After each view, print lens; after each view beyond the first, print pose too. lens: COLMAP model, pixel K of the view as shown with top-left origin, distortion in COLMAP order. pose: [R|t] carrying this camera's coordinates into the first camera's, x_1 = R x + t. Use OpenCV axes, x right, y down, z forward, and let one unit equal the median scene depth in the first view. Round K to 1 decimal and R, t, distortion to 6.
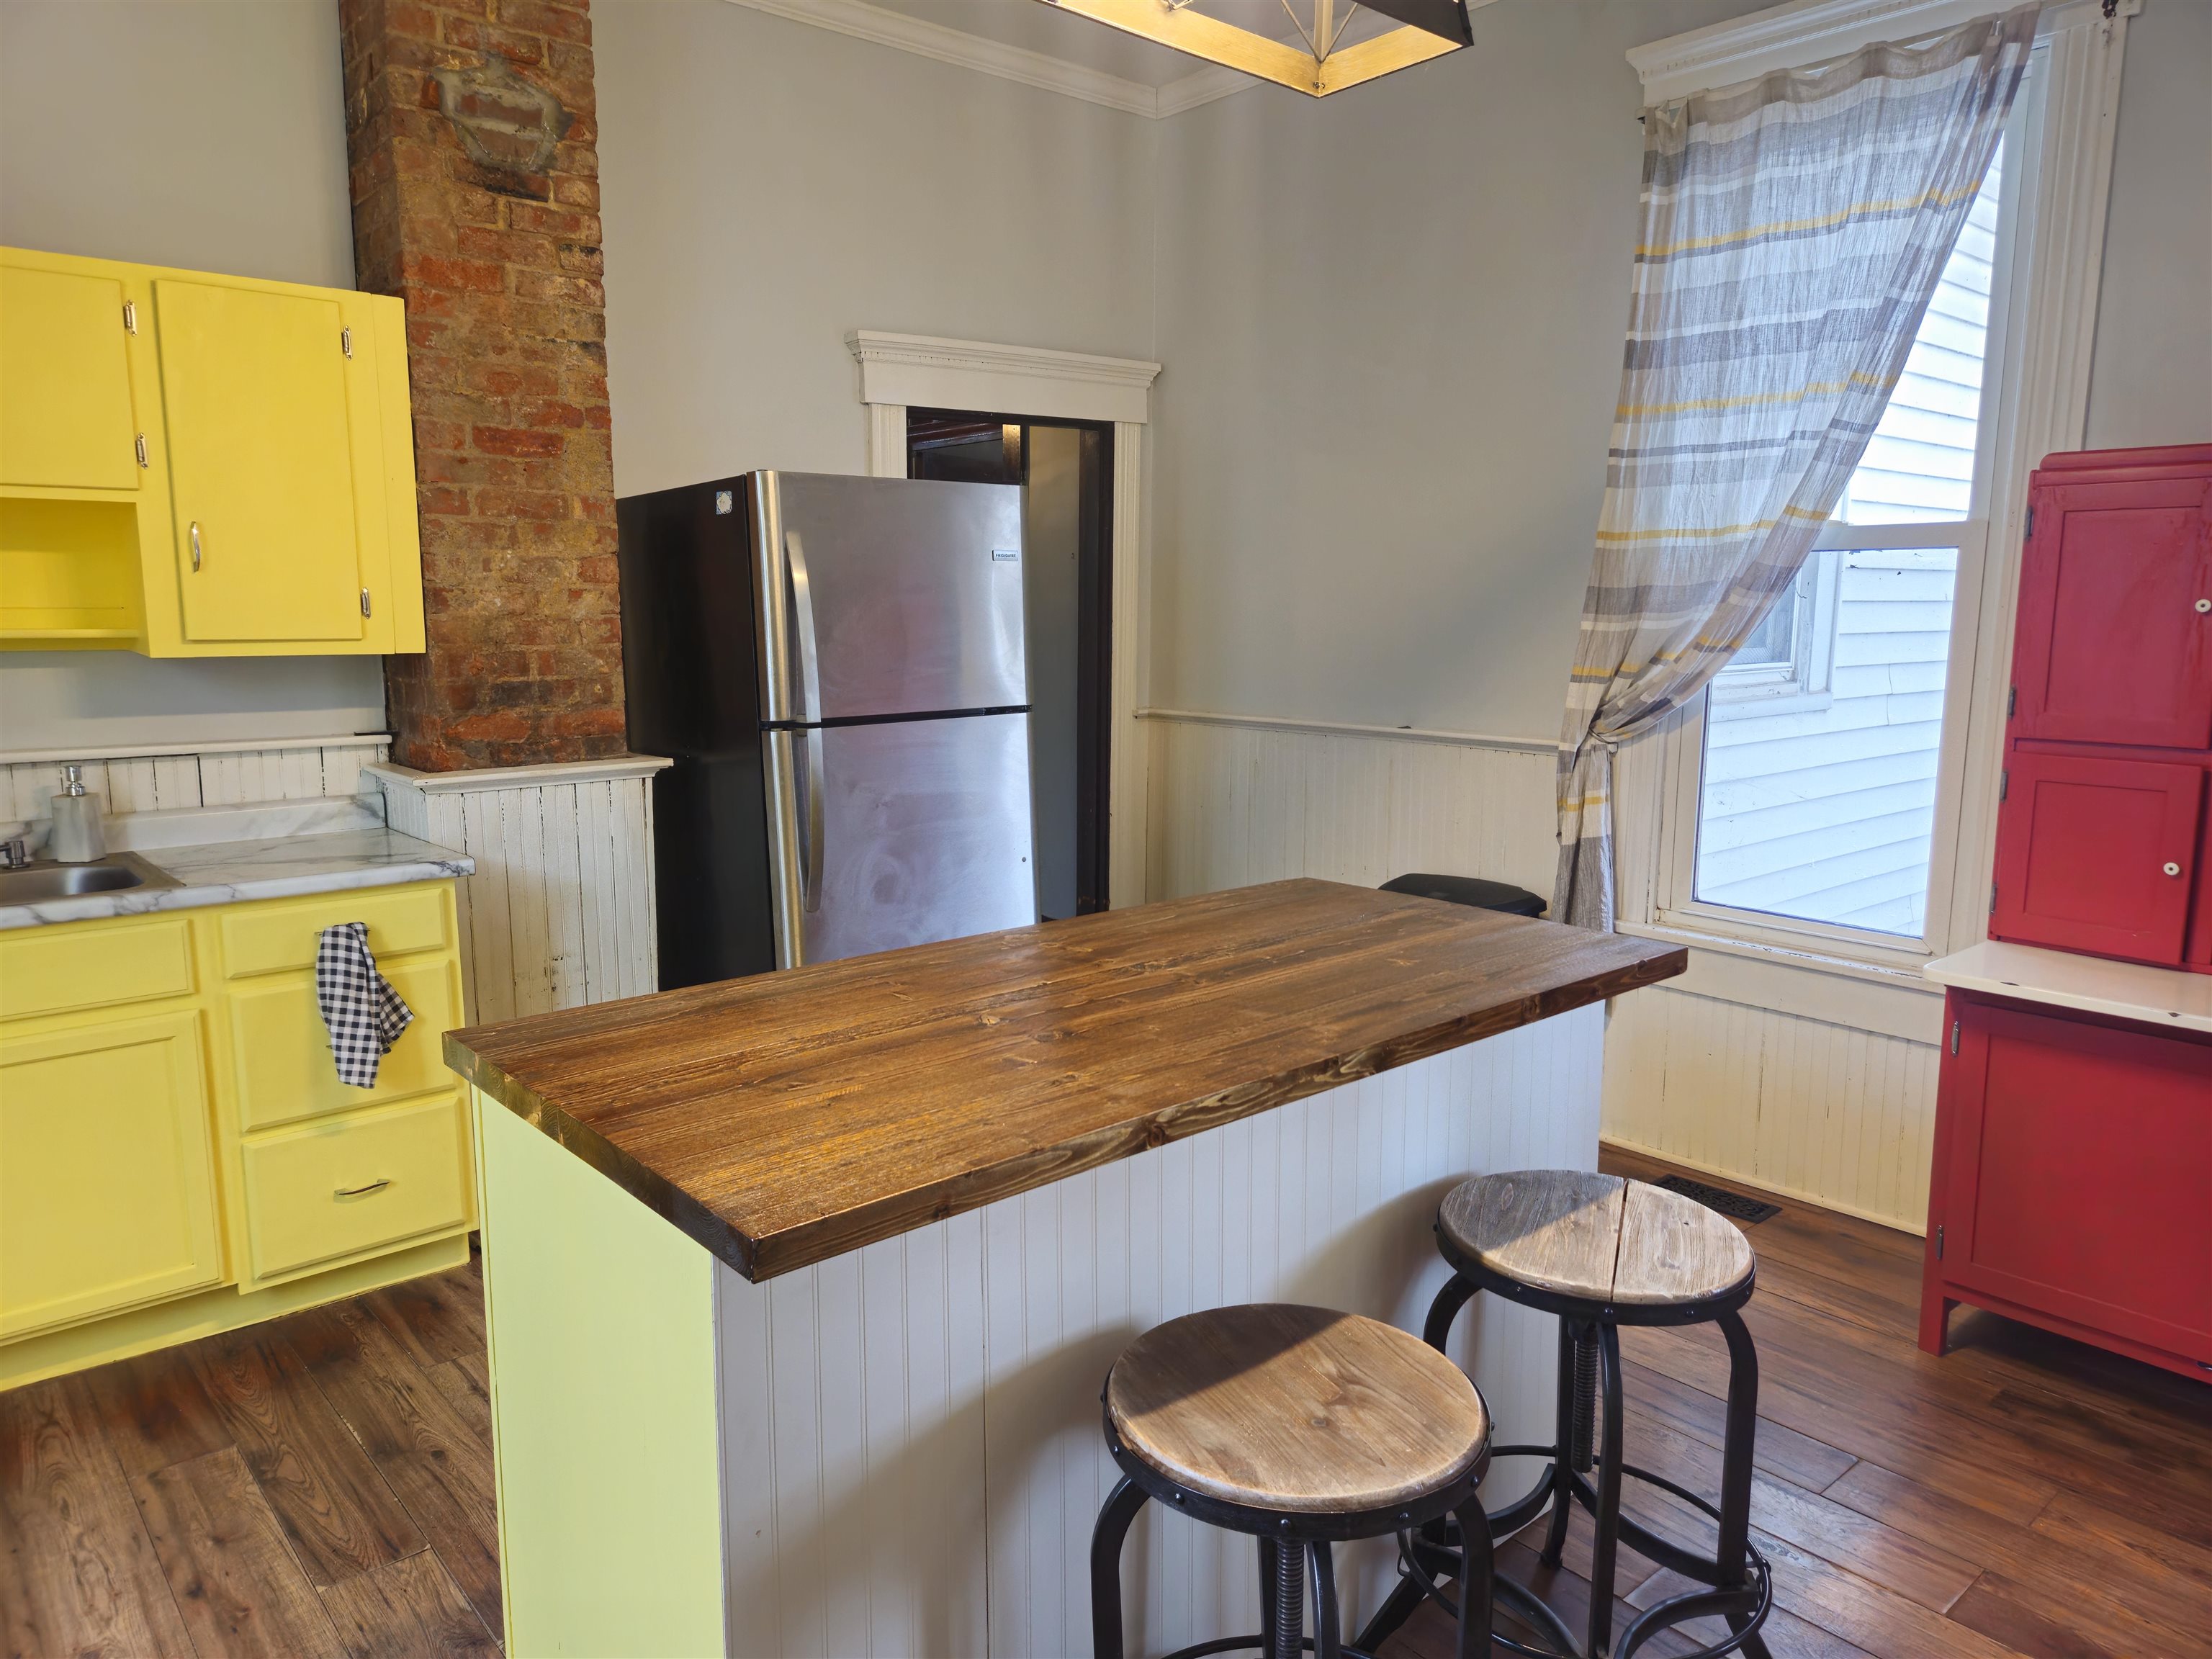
lens RADIAL K [[1479.6, 0, 1107.6], [0, 1479.6, 831.4], [0, 0, 1]] dist [0.009739, -0.002518]
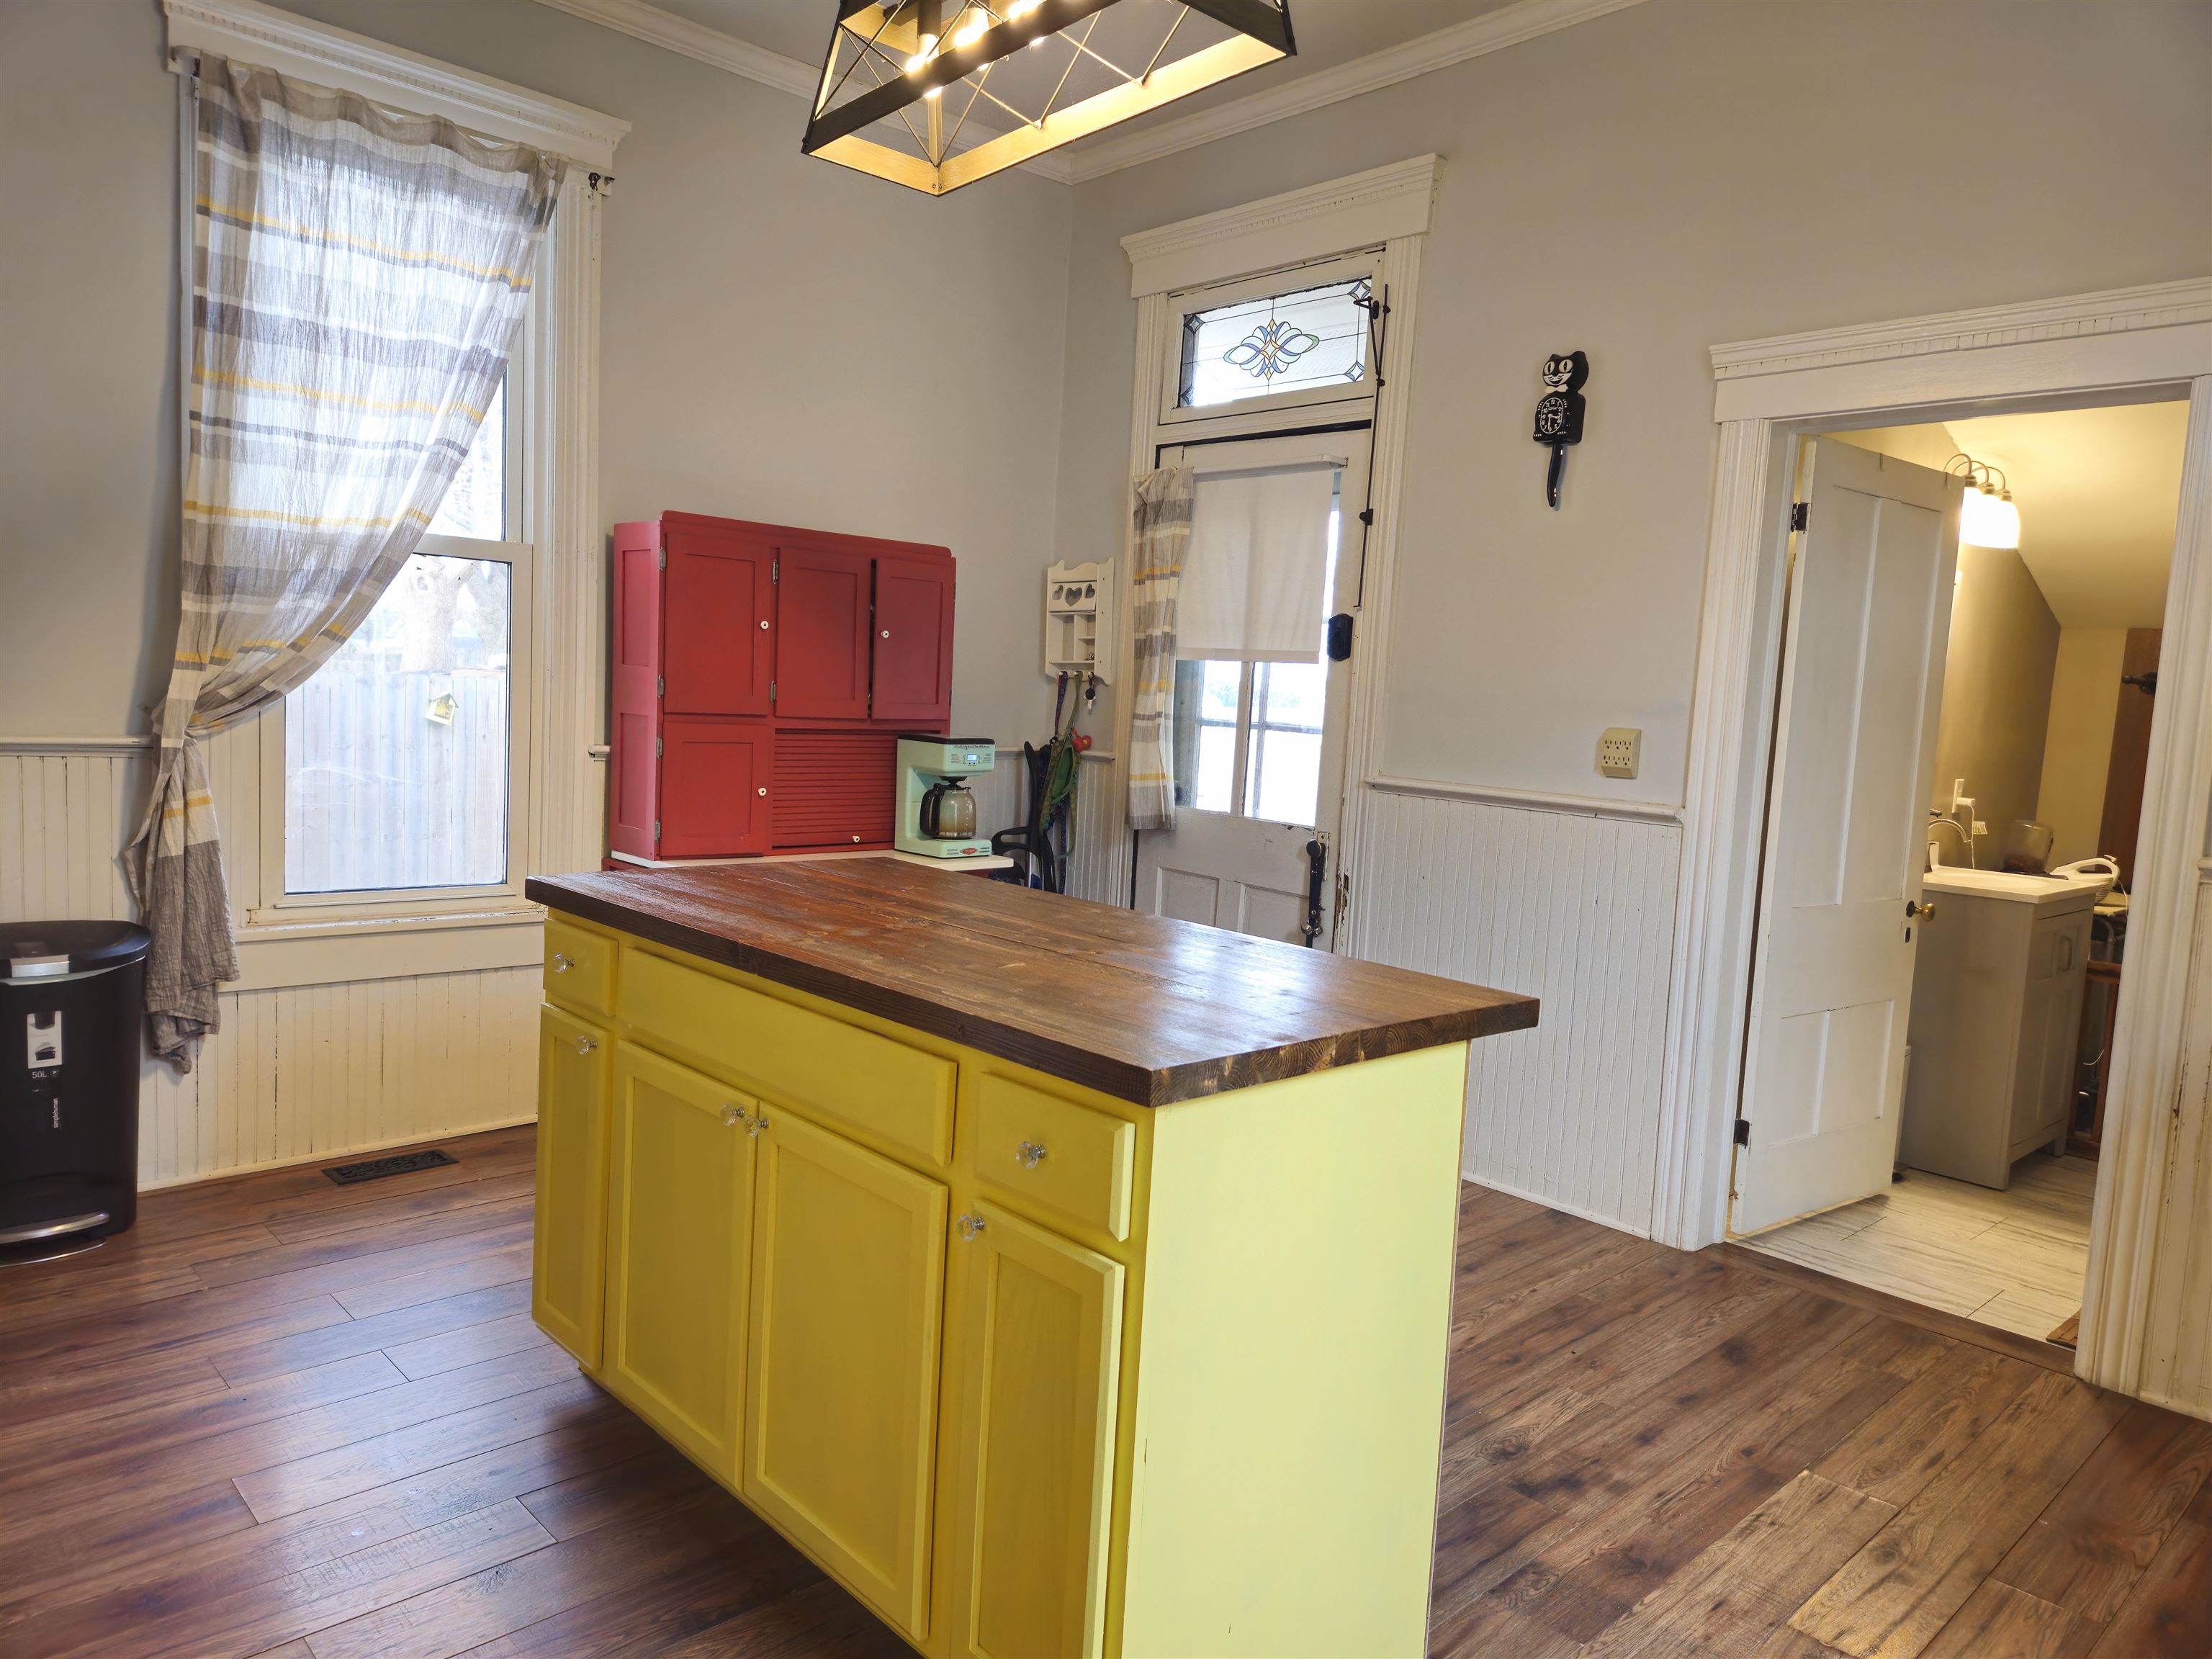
lens RADIAL K [[1479.6, 0, 1107.5], [0, 1479.6, 825.8], [0, 0, 1]] dist [0.009739, -0.002518]
pose [[-0.038306, -0.098791, 0.994371, -0.643581], [0.104767, 0.989220, 0.102316, -0.044441], [-0.993759, 0.108096, -0.027543, 0.523508]]
